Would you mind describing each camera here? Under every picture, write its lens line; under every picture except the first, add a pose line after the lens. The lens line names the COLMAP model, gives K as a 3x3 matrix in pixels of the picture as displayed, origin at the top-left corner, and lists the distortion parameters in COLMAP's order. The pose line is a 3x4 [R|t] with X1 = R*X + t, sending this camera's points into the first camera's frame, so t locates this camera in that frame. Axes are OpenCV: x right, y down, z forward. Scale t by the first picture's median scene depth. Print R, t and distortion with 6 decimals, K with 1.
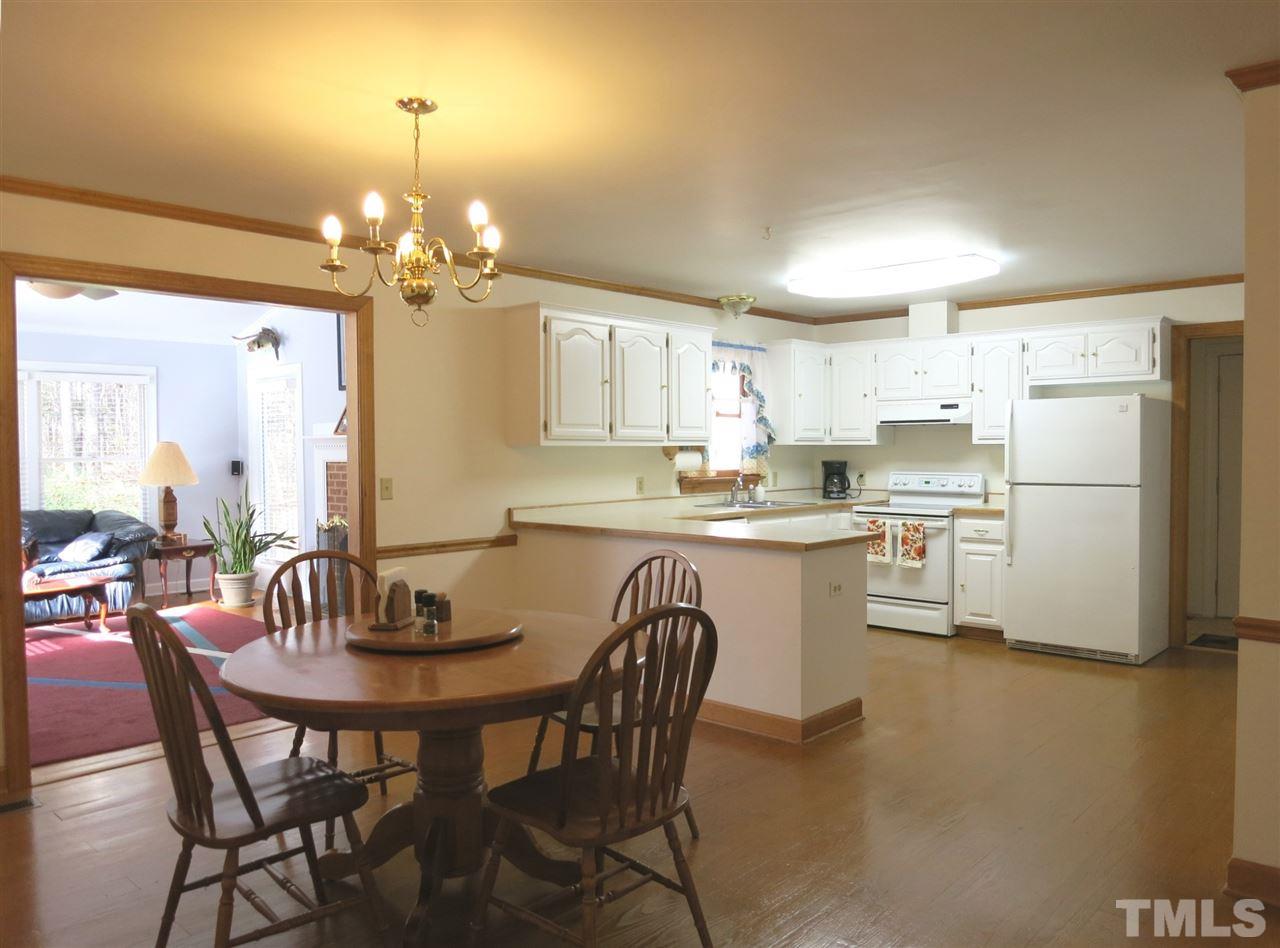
lens RADIAL K [[934.3, 0, 639.1], [0, 934.3, 475.7], [0, 0, 1]] dist [-0.034475, -0.008293]
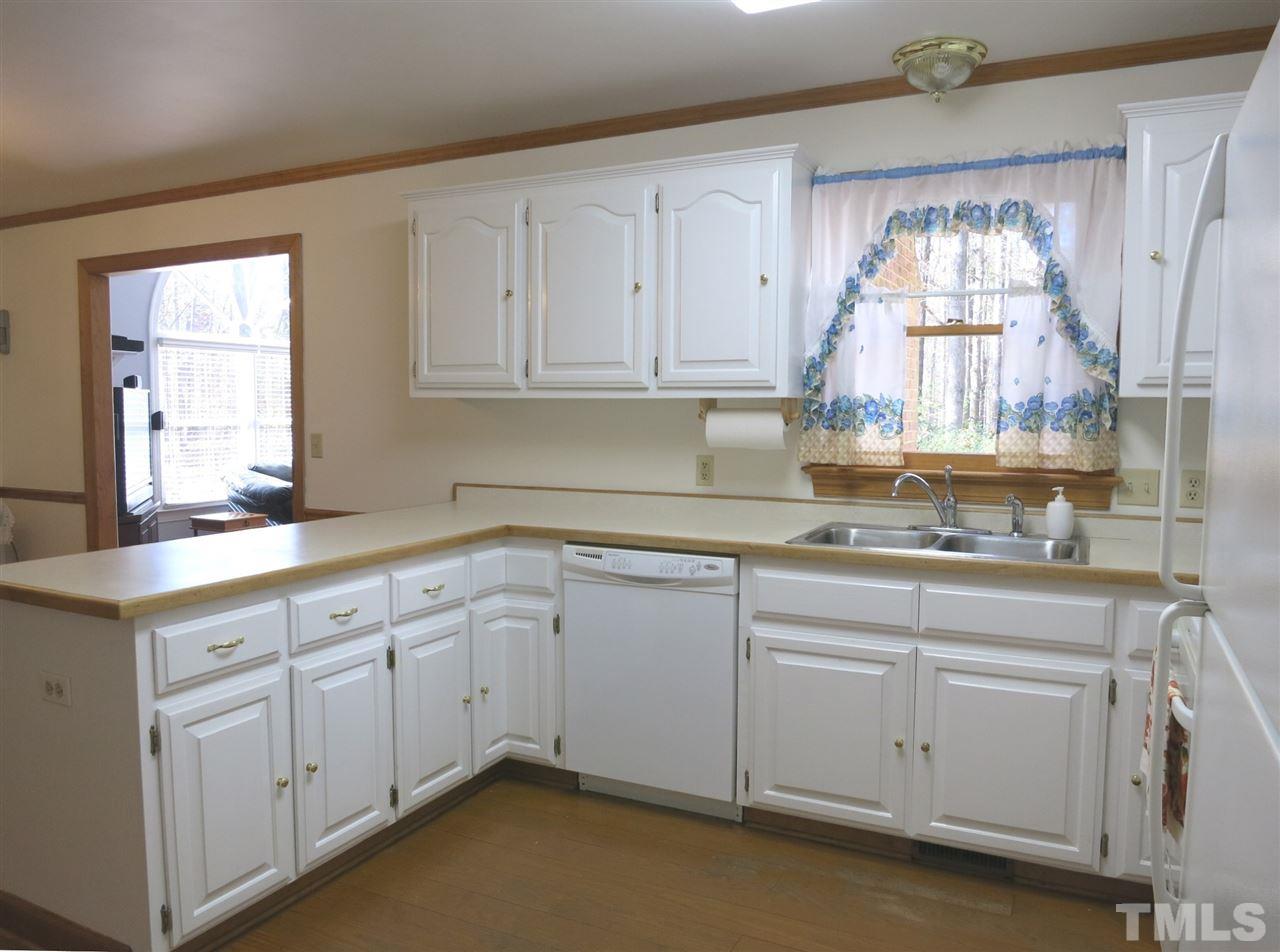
lens RADIAL K [[1000.4, 0, 650.2], [0, 1000.4, 469.8], [0, 0, 1]] dist [-0.004312, 0.007786]
pose [[0.278394, 0.075338, -0.957508, 0.583704], [-0.031558, 0.997098, 0.069277, -0.031176], [0.959948, 0.010930, 0.279963, 0.839313]]
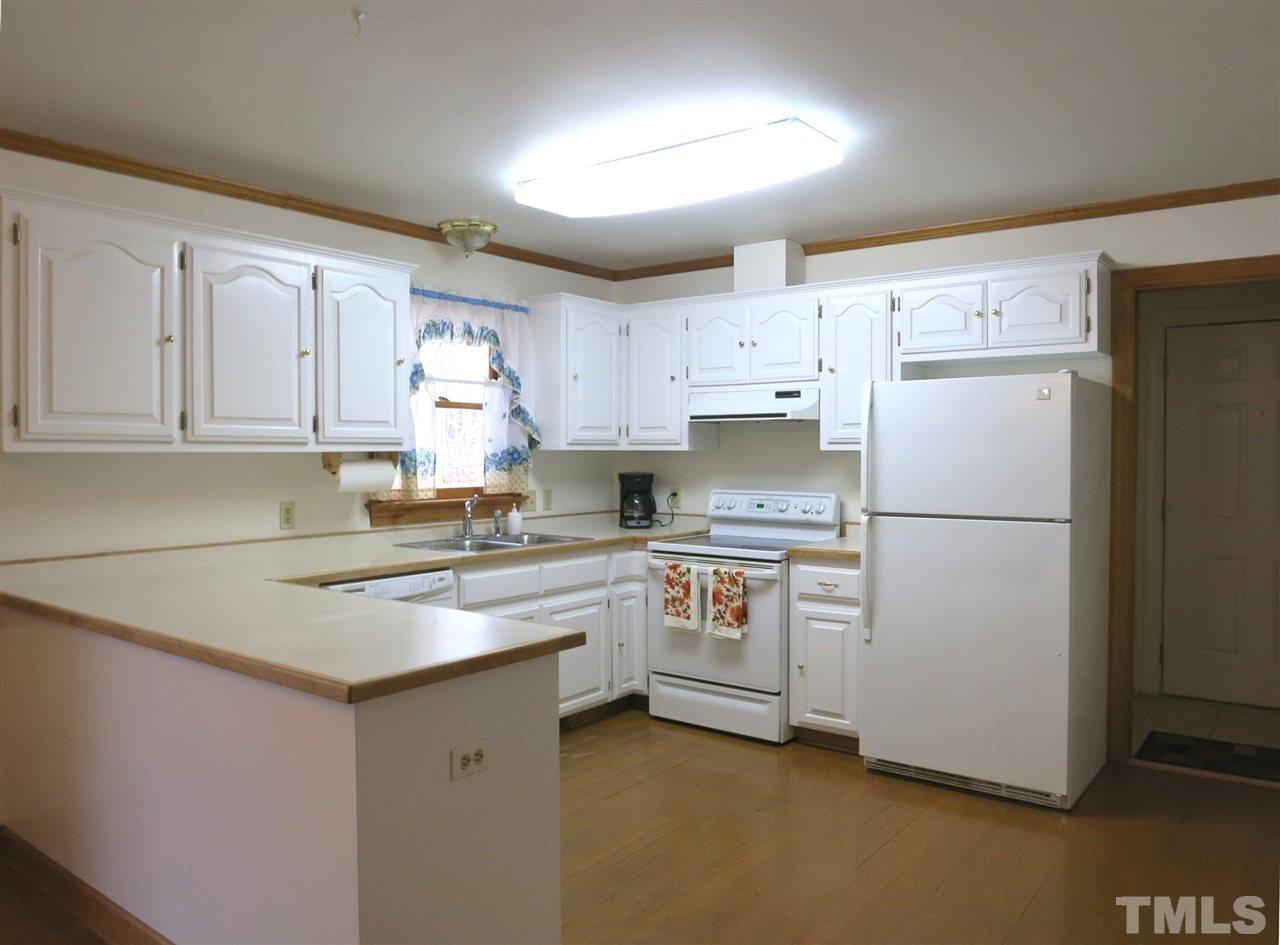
lens RADIAL K [[934.3, 0, 637.6], [0, 934.3, 475.1], [0, 0, 1]] dist [-0.034475, -0.008293]
pose [[0.995686, 0.002178, 0.092765, 0.183217], [-0.001918, 0.999994, -0.002888, -0.015666], [-0.092771, 0.002698, 0.995684, 0.381104]]
